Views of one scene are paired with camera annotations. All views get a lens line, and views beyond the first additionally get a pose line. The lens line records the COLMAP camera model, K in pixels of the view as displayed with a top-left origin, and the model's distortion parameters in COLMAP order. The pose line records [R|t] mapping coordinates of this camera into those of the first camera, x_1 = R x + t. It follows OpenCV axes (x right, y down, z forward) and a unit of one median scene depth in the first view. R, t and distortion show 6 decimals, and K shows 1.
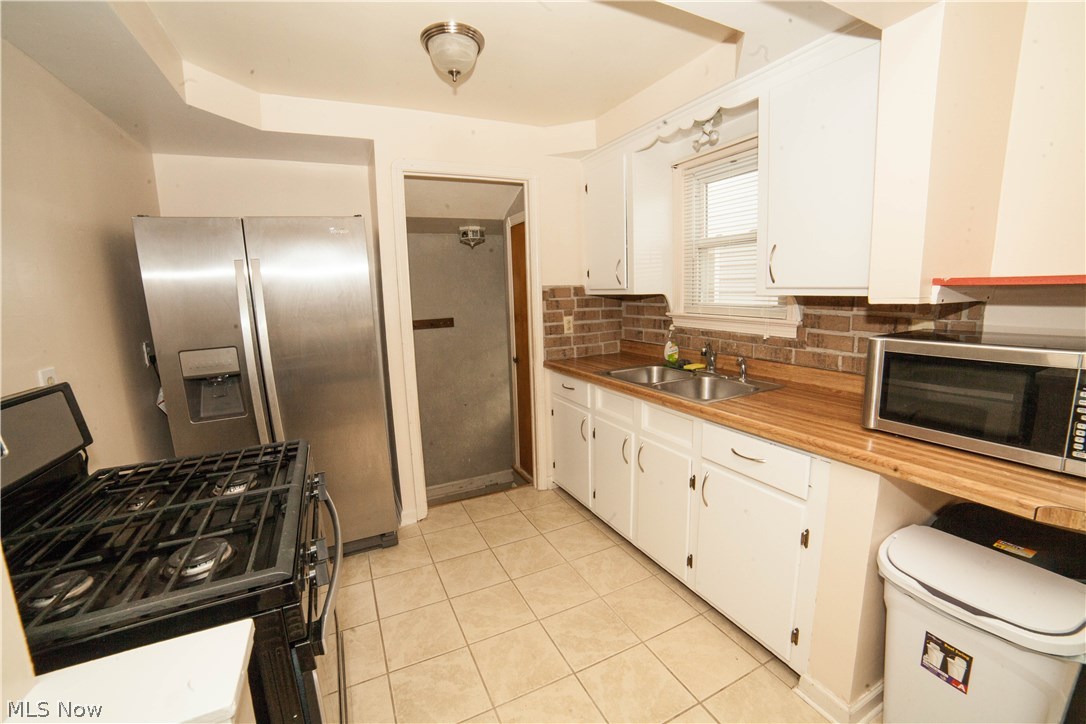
lens RADIAL K [[469.9, 0, 542.3], [0, 469.9, 356.4], [0, 0, 1]] dist [-0.063087, 0.042374]
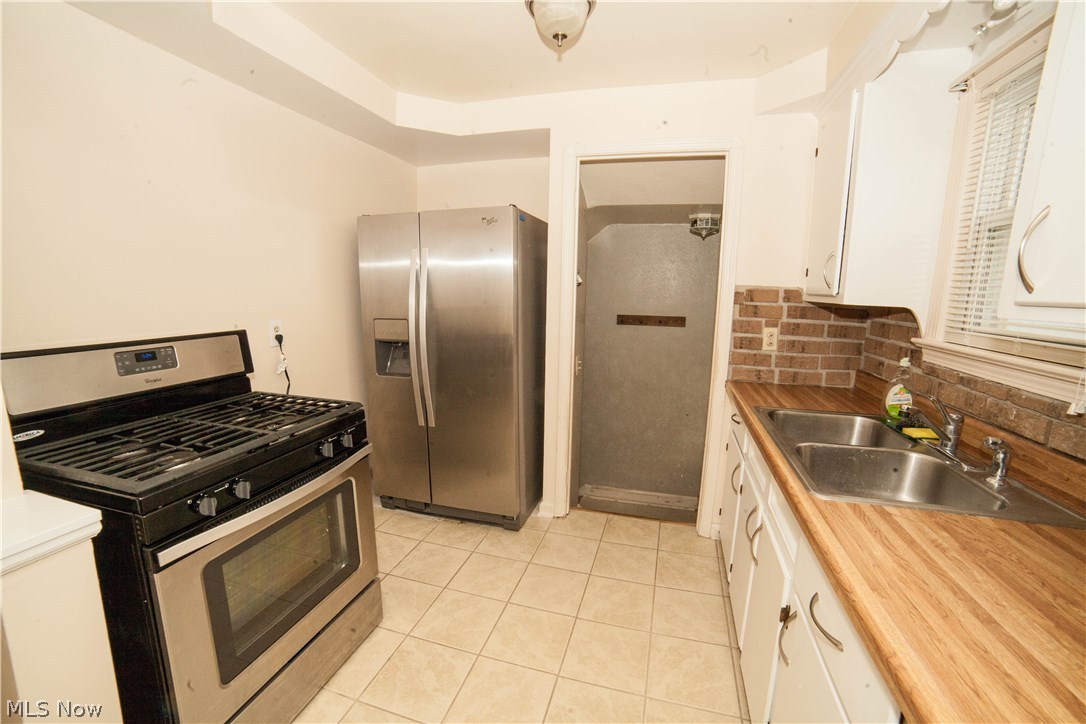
lens RADIAL K [[464.9, 0, 499.1], [0, 464.9, 354.2], [0, 0, 1]] dist [-0.039271, 0.000848]
pose [[0.740204, 0.147877, -0.655920, 0.224565], [-0.140902, 0.987970, 0.063731, -0.029454], [0.657454, 0.045246, 0.752135, 0.165048]]
